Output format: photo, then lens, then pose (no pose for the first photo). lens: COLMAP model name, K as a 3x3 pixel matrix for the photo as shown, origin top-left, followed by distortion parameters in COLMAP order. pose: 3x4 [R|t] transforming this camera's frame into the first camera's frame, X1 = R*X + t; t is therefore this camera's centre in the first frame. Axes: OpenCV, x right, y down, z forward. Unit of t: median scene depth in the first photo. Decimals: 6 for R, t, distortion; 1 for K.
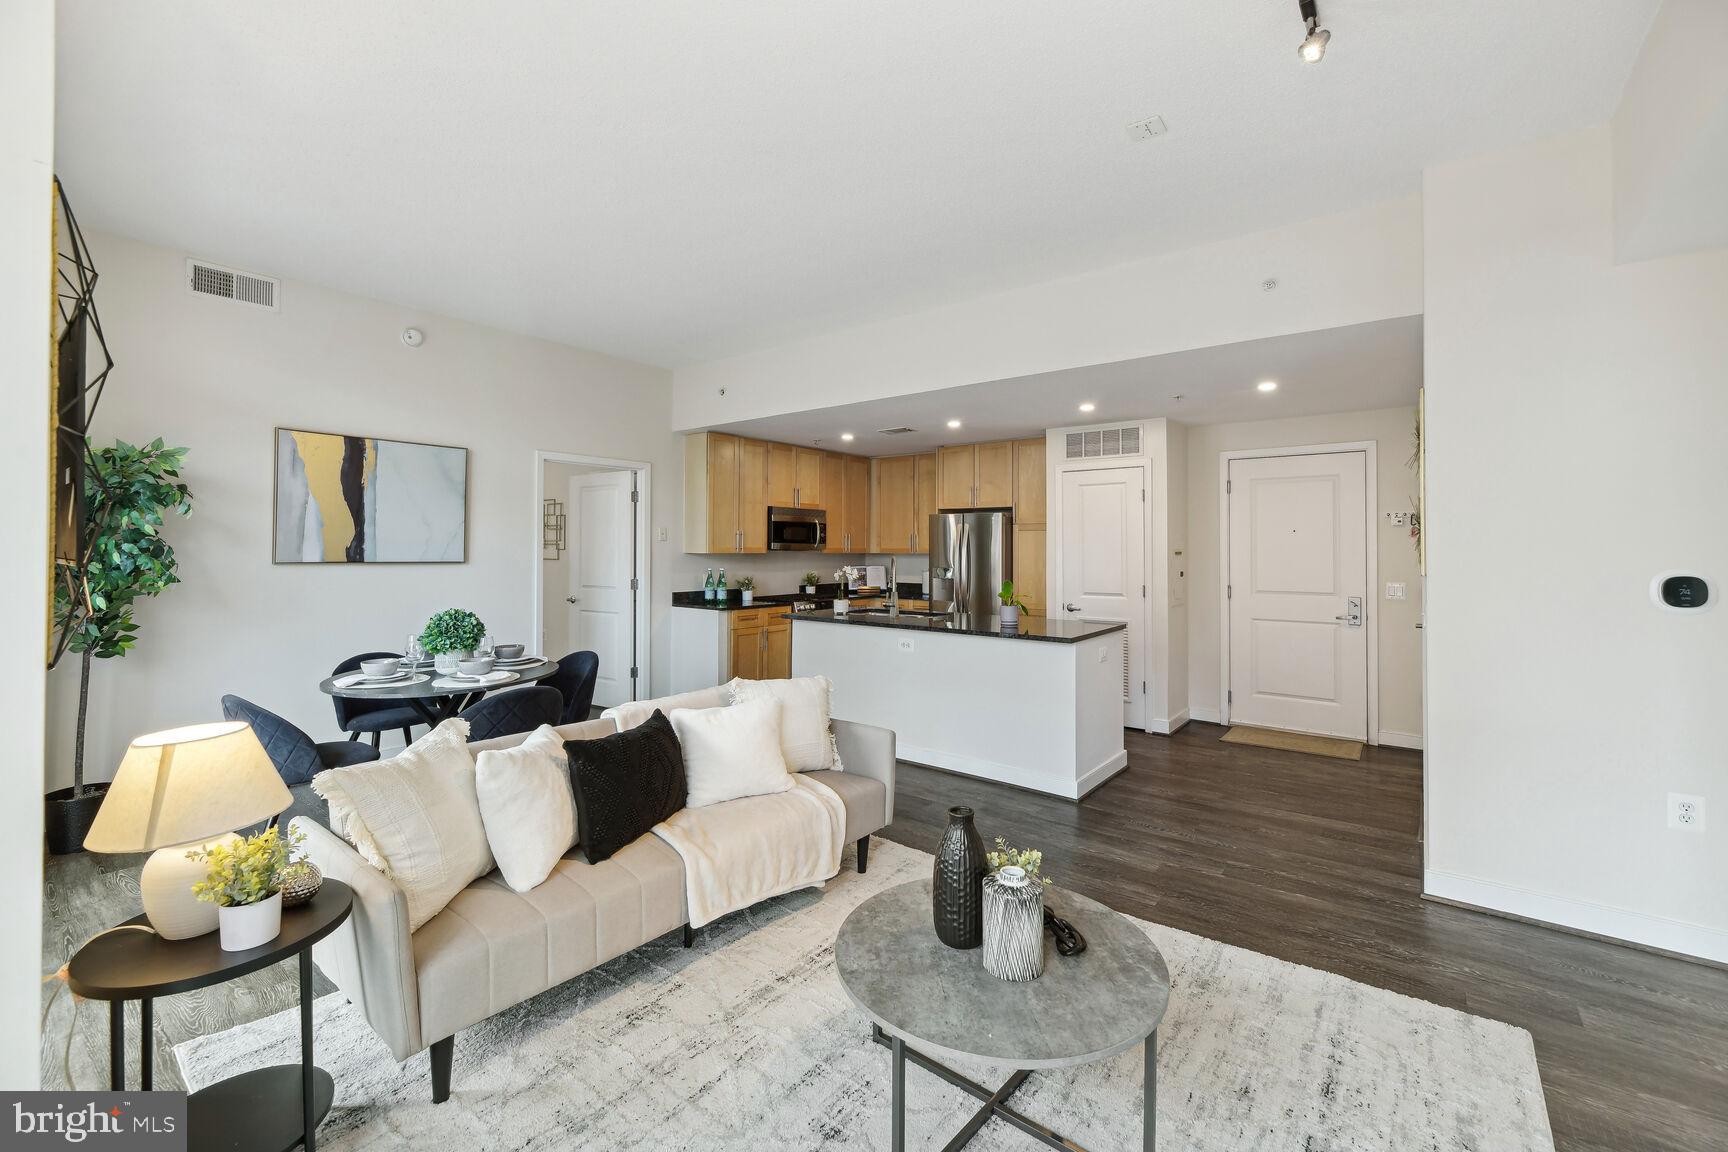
lens RADIAL K [[703.0, 0, 880.5], [0, 703.0, 538.7], [0, 0, 1]] dist [-0.008092, 0.001642]
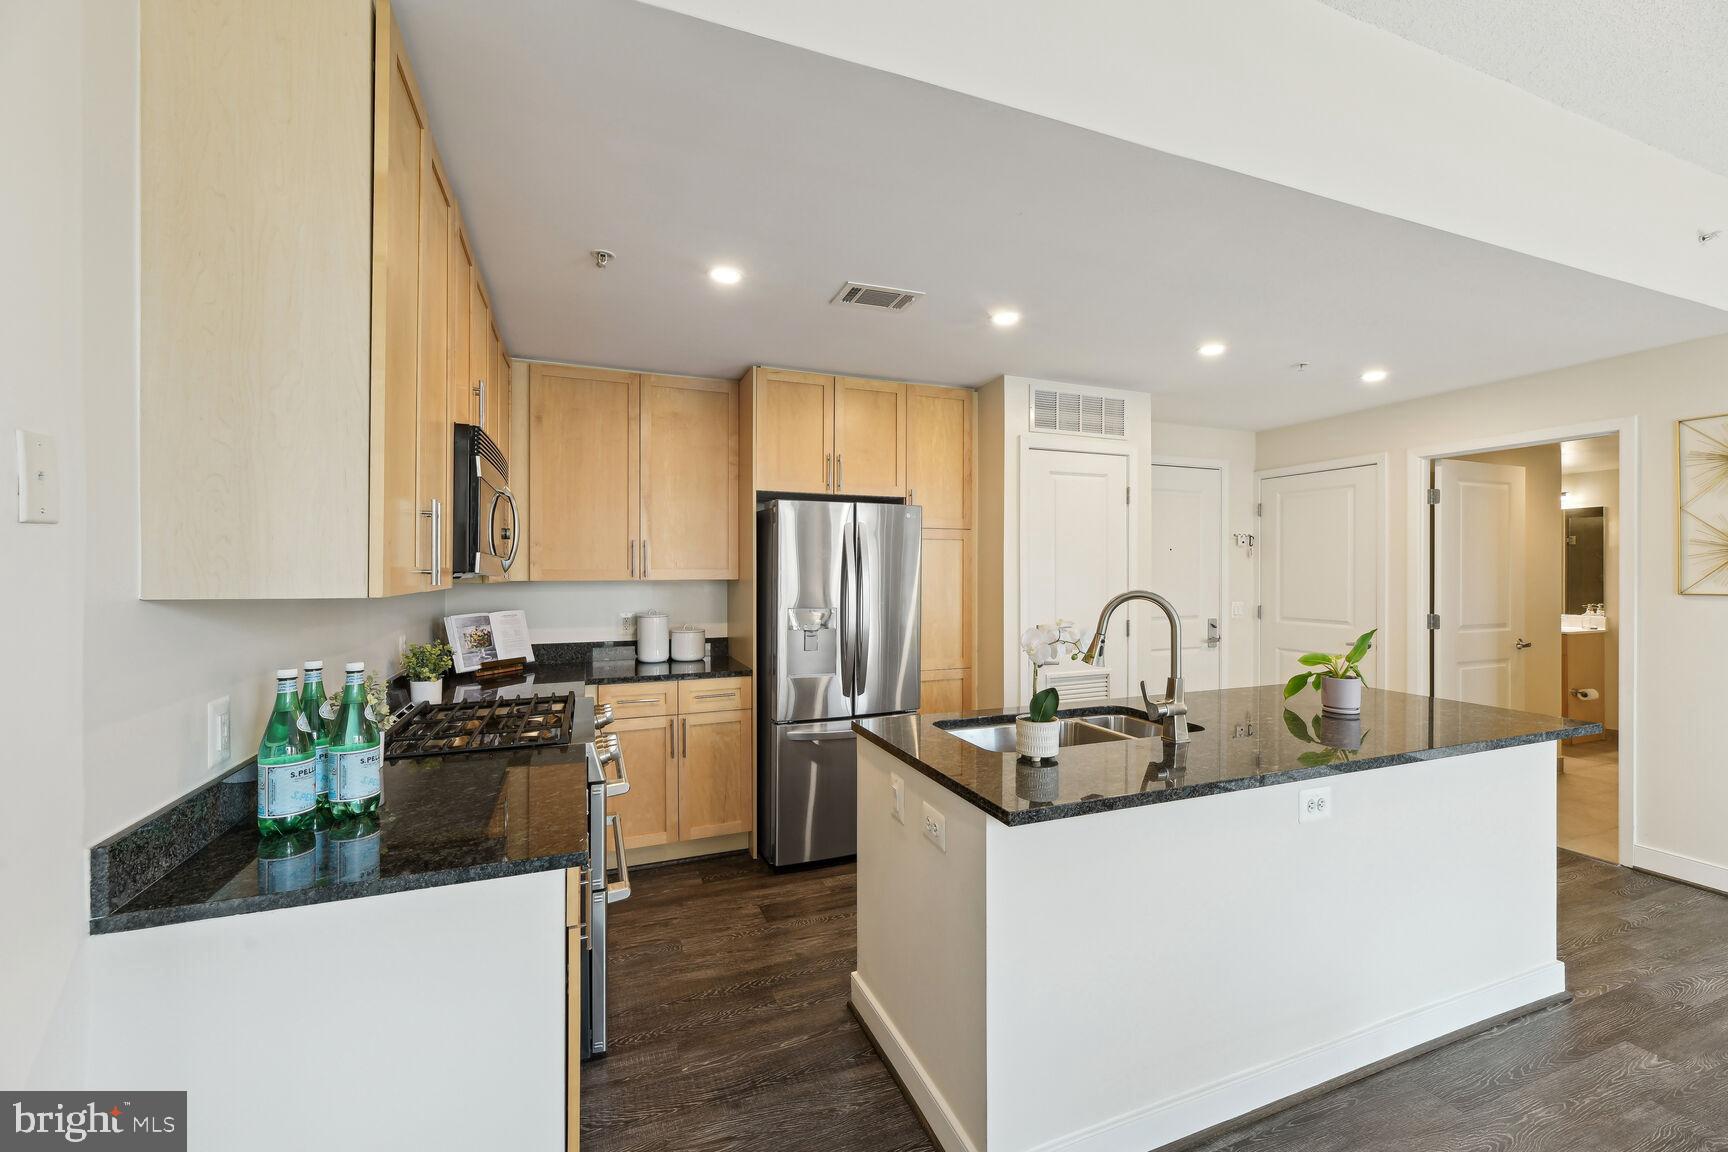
lens RADIAL K [[703.0, 0, 870.8], [0, 703.0, 571.6], [0, 0, 1]] dist [-0.008092, 0.001642]
pose [[0.507170, -0.004690, 0.861833, -0.355279], [-0.011848, 0.999853, 0.012413, 0.009497], [-0.861765, -0.016506, 0.507040, 0.793402]]
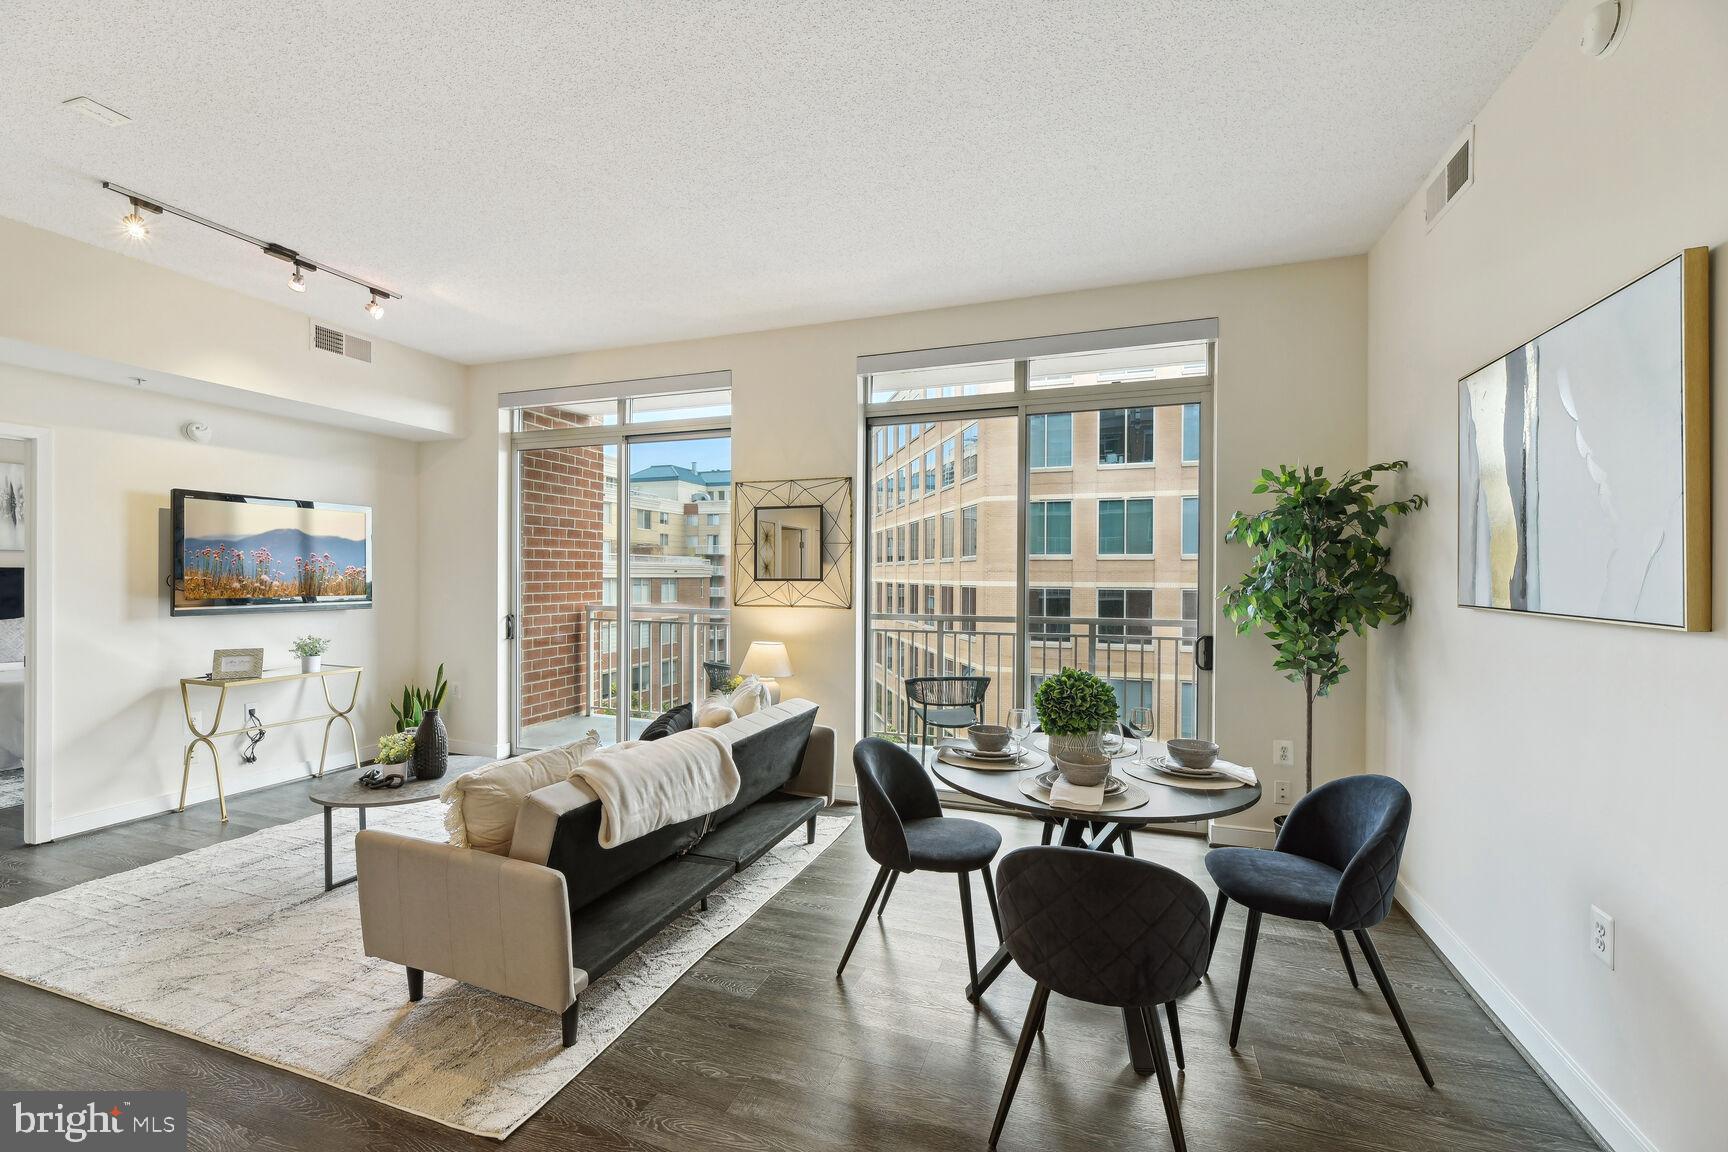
lens RADIAL K [[703.0, 0, 858.3], [0, 703.0, 578.0], [0, 0, 1]] dist [-0.008092, 0.001642]
pose [[-0.947315, -0.006137, -0.320244, -0.125863], [-0.002594, 0.999931, -0.011488, 0.013346], [0.320293, -0.010052, -0.947265, 0.941874]]
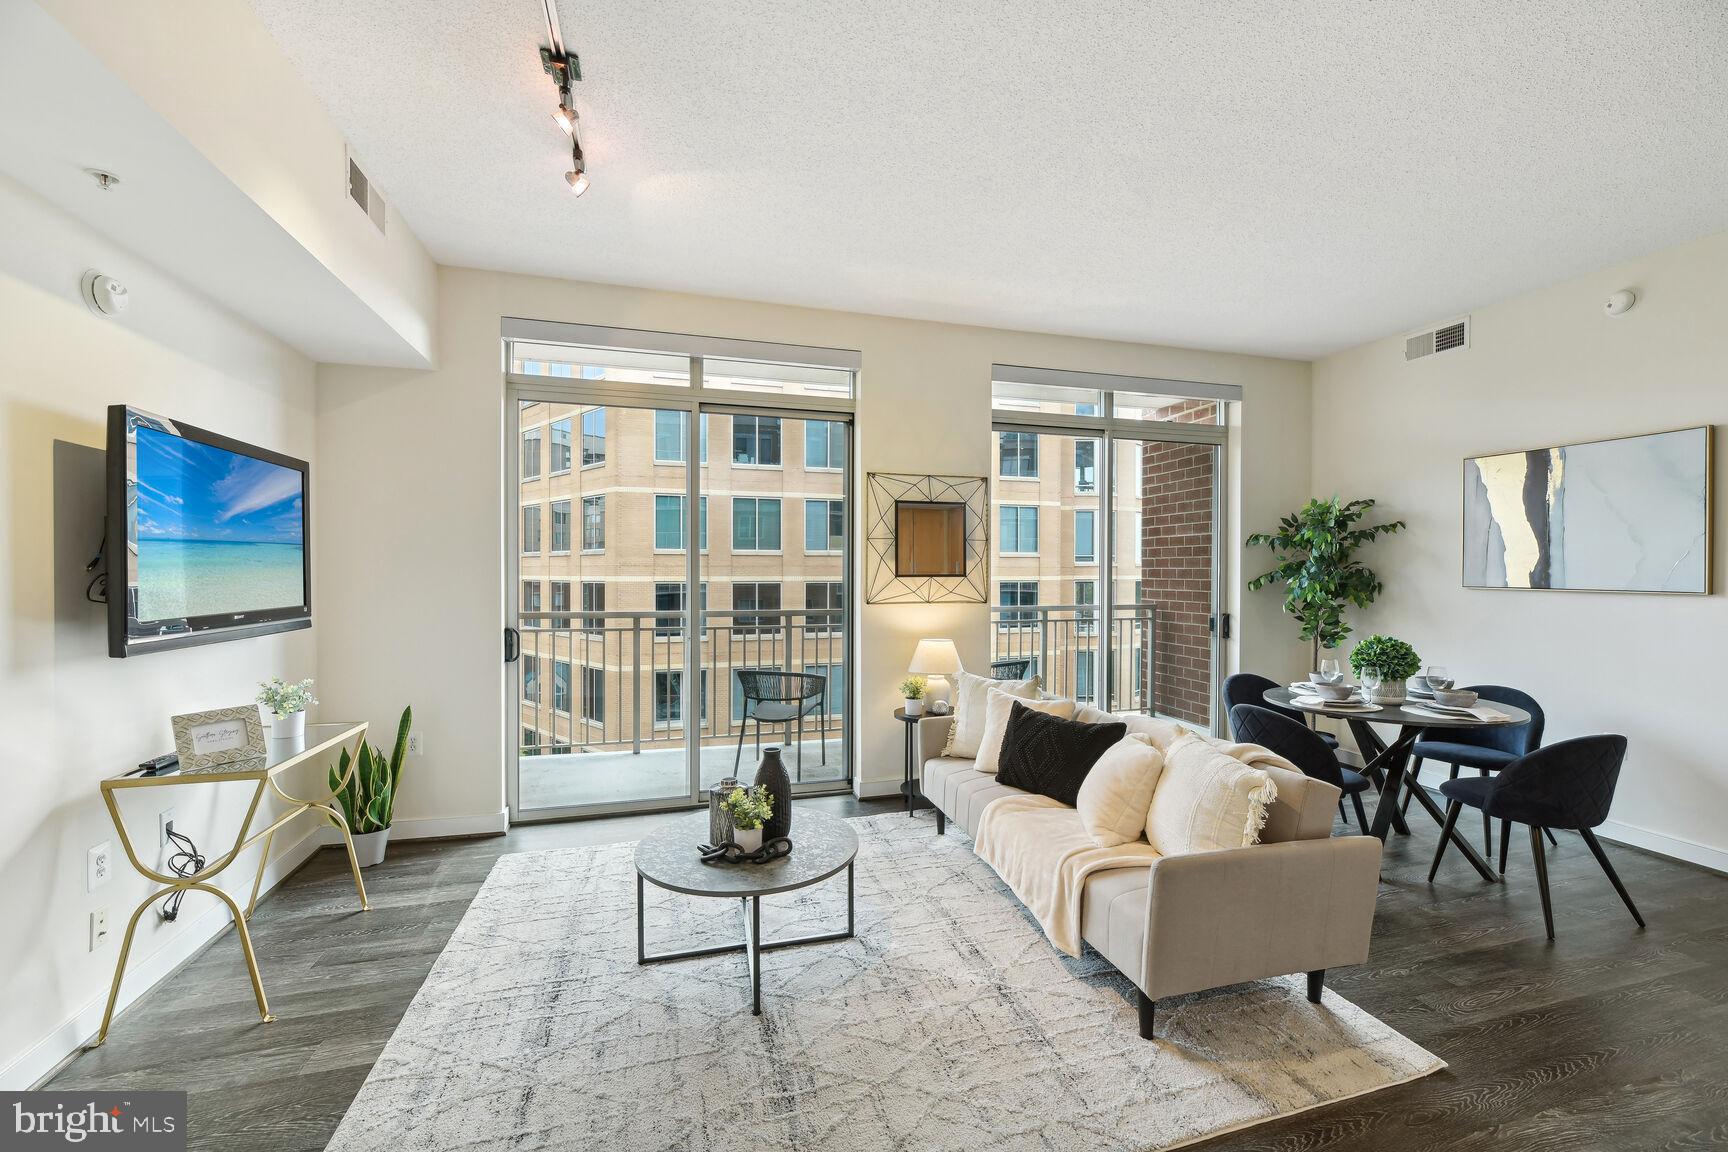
lens RADIAL K [[703.0, 0, 870.6], [0, 703.0, 578.4], [0, 0, 1]] dist [-0.008092, 0.001642]
pose [[-0.578794, 0.005146, -0.815458, 0.346849], [0.009512, 0.999955, -0.000441, 0.009301], [0.815418, -0.008012, -0.578817, 0.590006]]
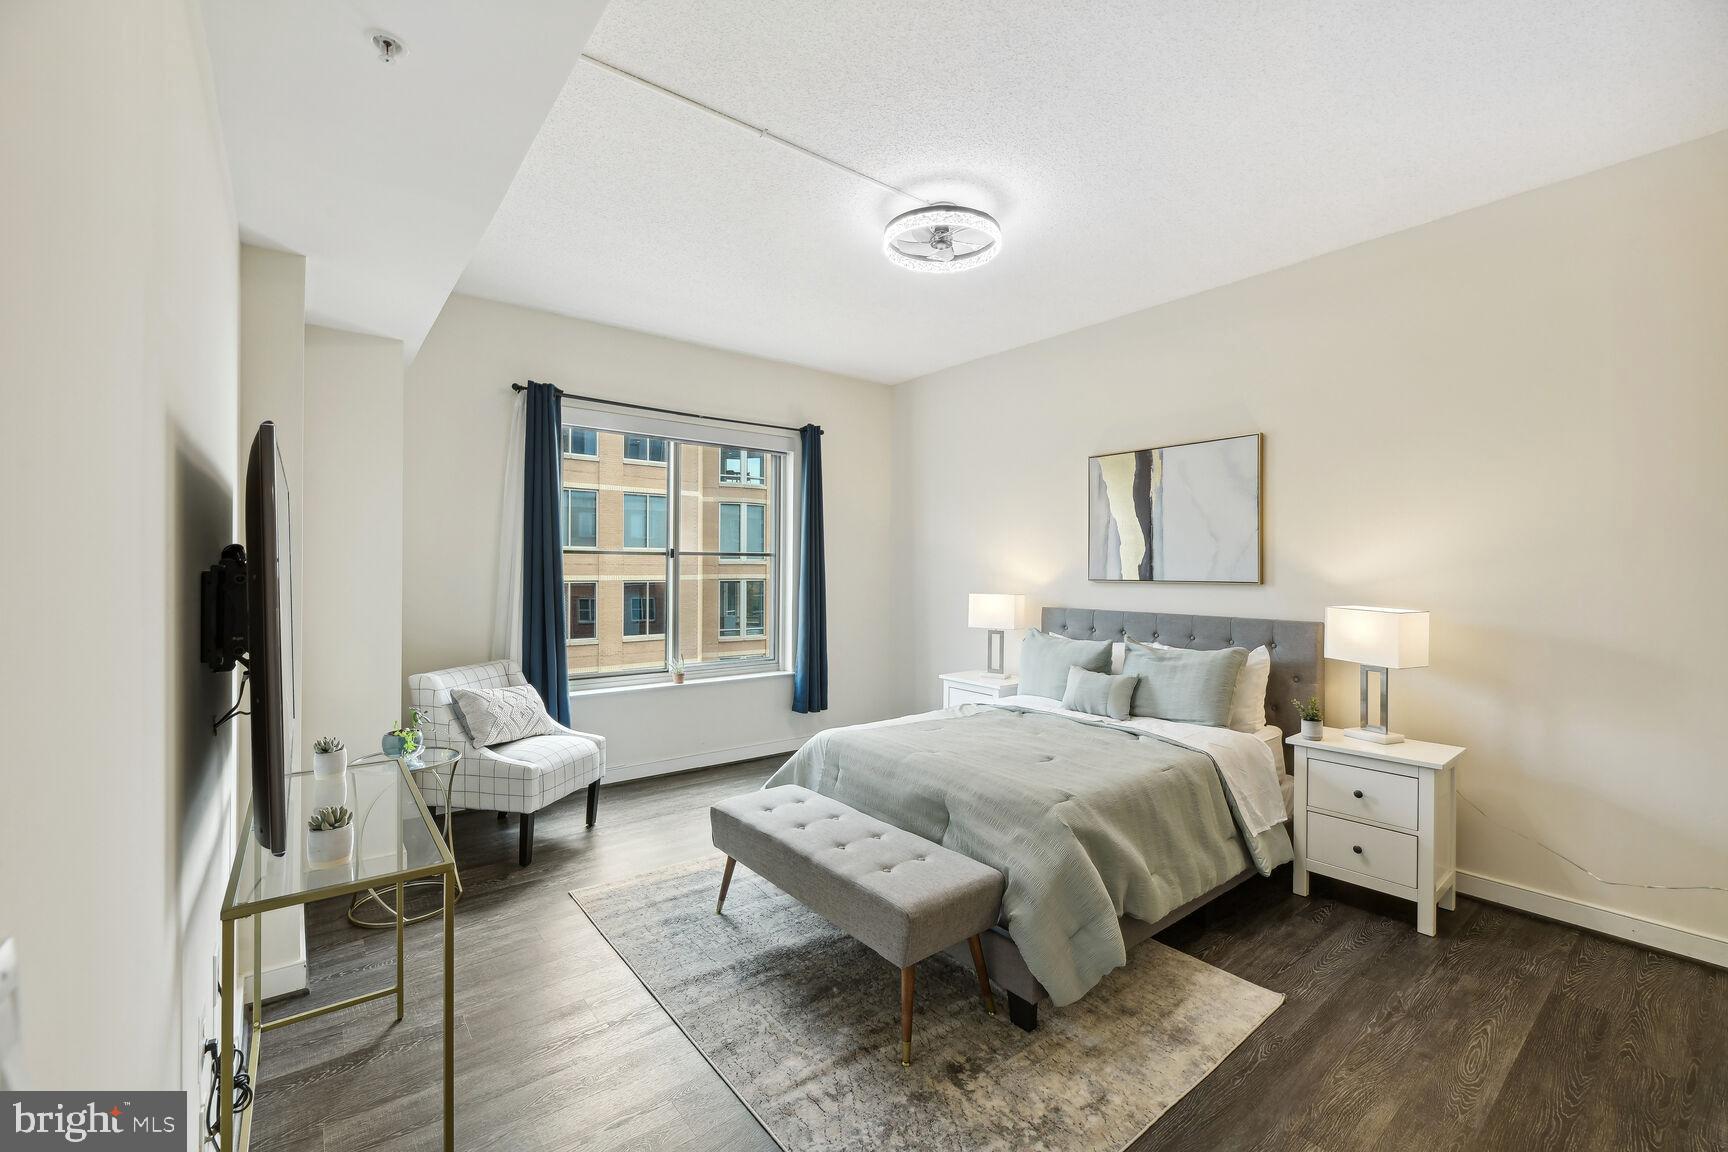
lens RADIAL K [[703.0, 0, 863.9], [0, 703.0, 577.9], [0, 0, 1]] dist [-0.008092, 0.001642]
pose [[-0.235046, 0.013516, -0.971890, 0.194569], [0.022124, 0.999719, 0.008552, 0.009401], [0.971732, -0.019492, -0.235279, 0.613943]]
